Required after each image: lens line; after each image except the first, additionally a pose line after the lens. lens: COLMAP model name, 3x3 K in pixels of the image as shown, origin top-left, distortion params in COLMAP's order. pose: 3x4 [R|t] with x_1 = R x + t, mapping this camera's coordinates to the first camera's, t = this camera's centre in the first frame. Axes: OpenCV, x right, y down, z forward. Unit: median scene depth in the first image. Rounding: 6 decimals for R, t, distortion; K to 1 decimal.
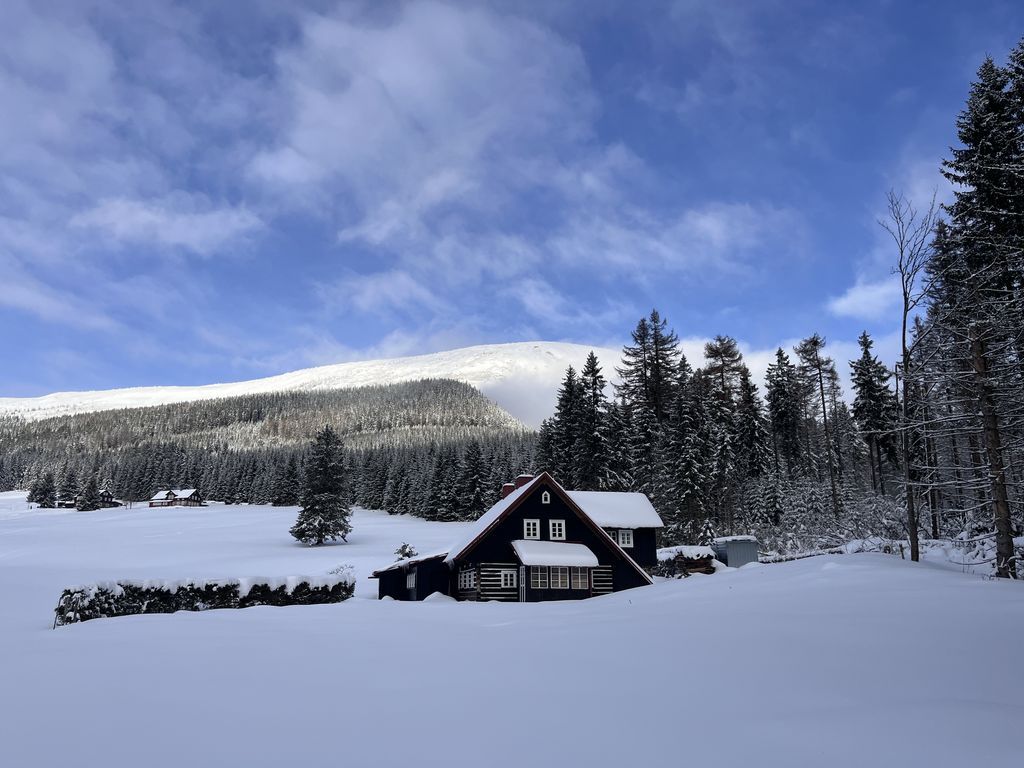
lens RADIAL K [[741.0, 0, 495.7], [0, 741.0, 387.7], [0, 0, 1]] dist [0.029003, -0.023225]
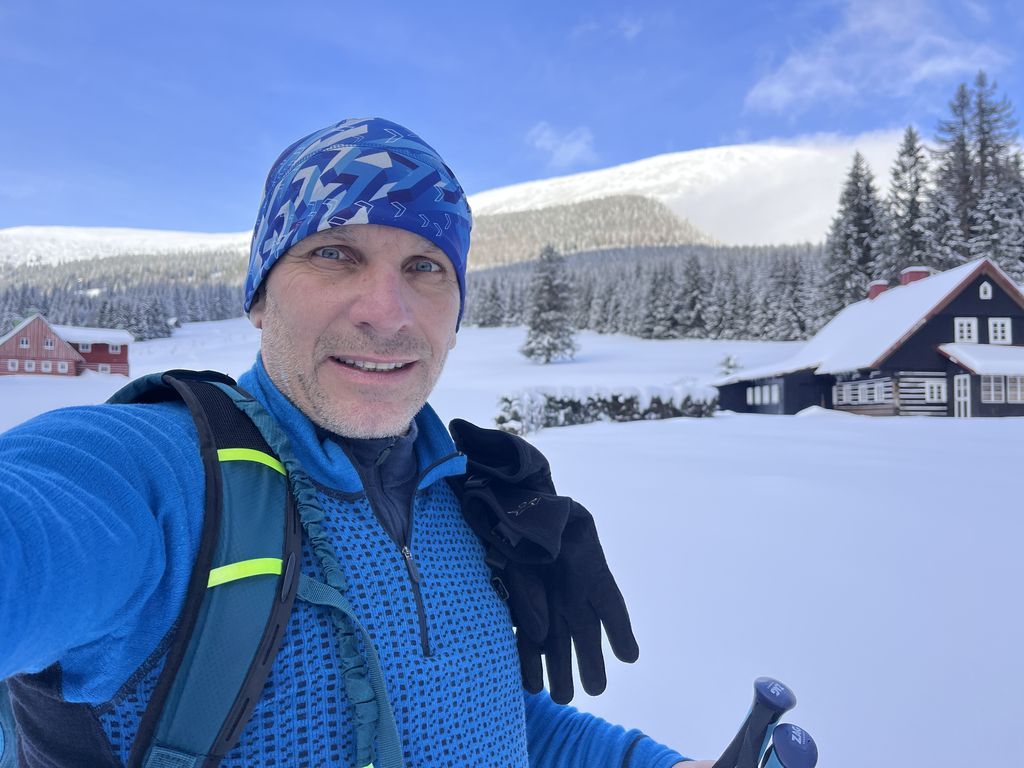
lens RADIAL K [[741.0, 0, 516.5], [0, 741.0, 386.1], [0, 0, 1]] dist [0.029003, -0.023225]
pose [[0.979554, -0.001628, -0.201174, -0.116755], [0.048298, 0.972626, 0.227303, 0.019228], [0.195297, -0.232372, 0.952818, 0.058031]]
